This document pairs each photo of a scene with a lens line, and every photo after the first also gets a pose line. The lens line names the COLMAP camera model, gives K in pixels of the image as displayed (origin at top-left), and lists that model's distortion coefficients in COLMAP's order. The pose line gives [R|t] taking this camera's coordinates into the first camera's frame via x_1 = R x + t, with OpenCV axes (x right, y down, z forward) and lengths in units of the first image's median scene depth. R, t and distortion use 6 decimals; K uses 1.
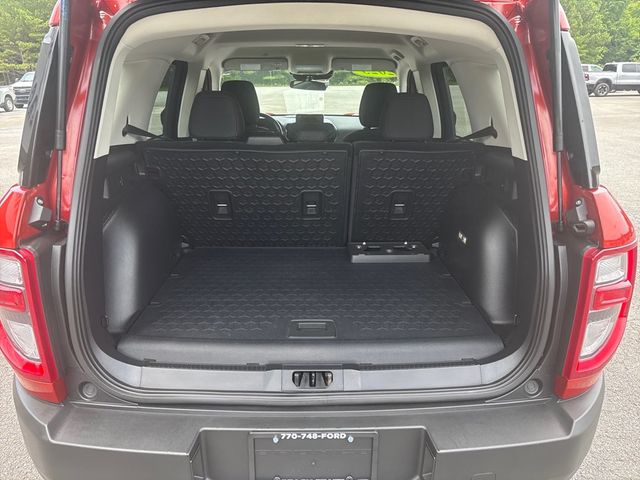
lens RADIAL K [[482.5, 0, 317.1], [0, 482.5, 242.5], [0, 0, 1]] dist [0.042324, -0.057218]
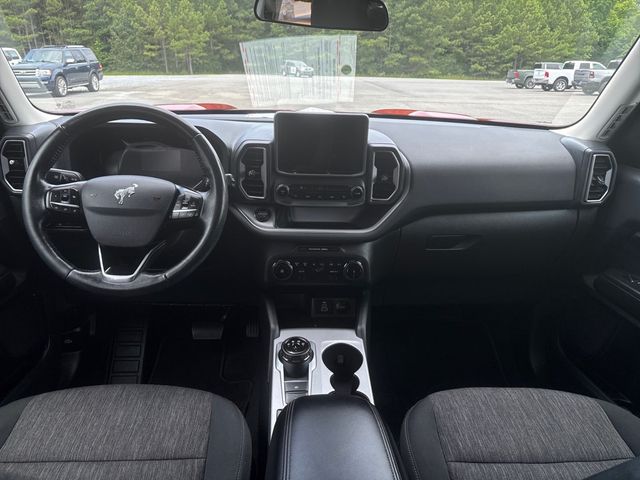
lens RADIAL K [[482.5, 0, 325.1], [0, 482.5, 244.9], [0, 0, 1]] dist [0.042324, -0.057218]
pose [[0.998365, 0.014018, 0.055415, -0.050094], [-0.015149, 0.999684, 0.020042, -0.335553], [-0.055116, -0.020849, 0.998262, 1.234828]]
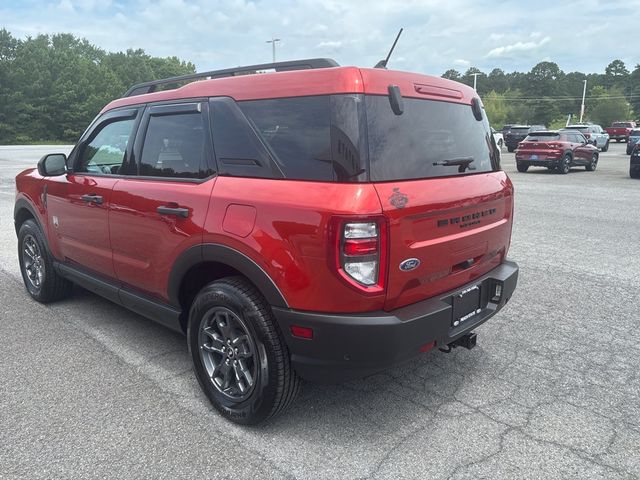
lens RADIAL K [[482.5, 0, 324.0], [0, 482.5, 242.6], [0, 0, 1]] dist [0.042324, -0.057218]
pose [[0.683781, -0.145976, 0.714937, -1.086380], [0.228736, 0.973282, -0.020043, 0.054361], [-0.692909, 0.177236, 0.698902, -0.038960]]
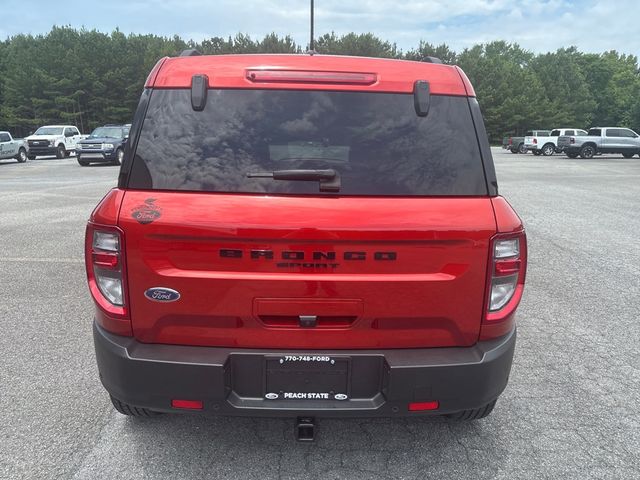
lens RADIAL K [[482.5, 0, 321.0], [0, 482.5, 241.1], [0, 0, 1]] dist [0.042324, -0.057218]
pose [[0.999830, 0.016031, 0.009065, 0.008528], [-0.014865, 0.993058, -0.116683, 0.122013], [-0.010872, 0.116528, 0.993128, -0.281549]]
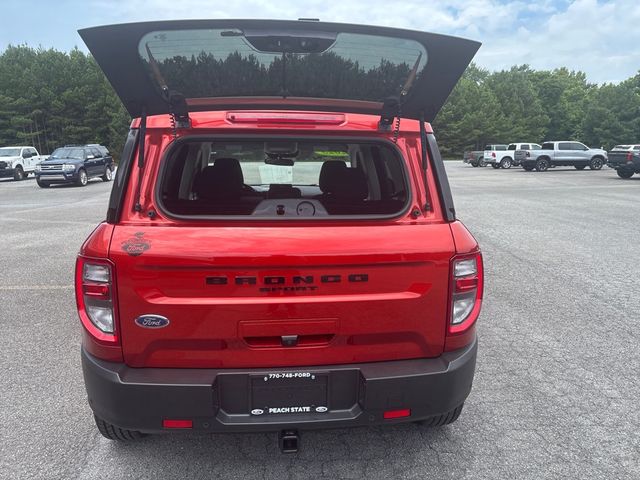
lens RADIAL K [[482.5, 0, 324.1], [0, 482.5, 240.7], [0, 0, 1]] dist [0.042324, -0.057218]
pose [[0.996704, -0.011193, 0.080349, -0.010054], [0.023071, 0.988649, -0.148465, 0.113412], [-0.077775, 0.149829, 0.985648, -0.363449]]
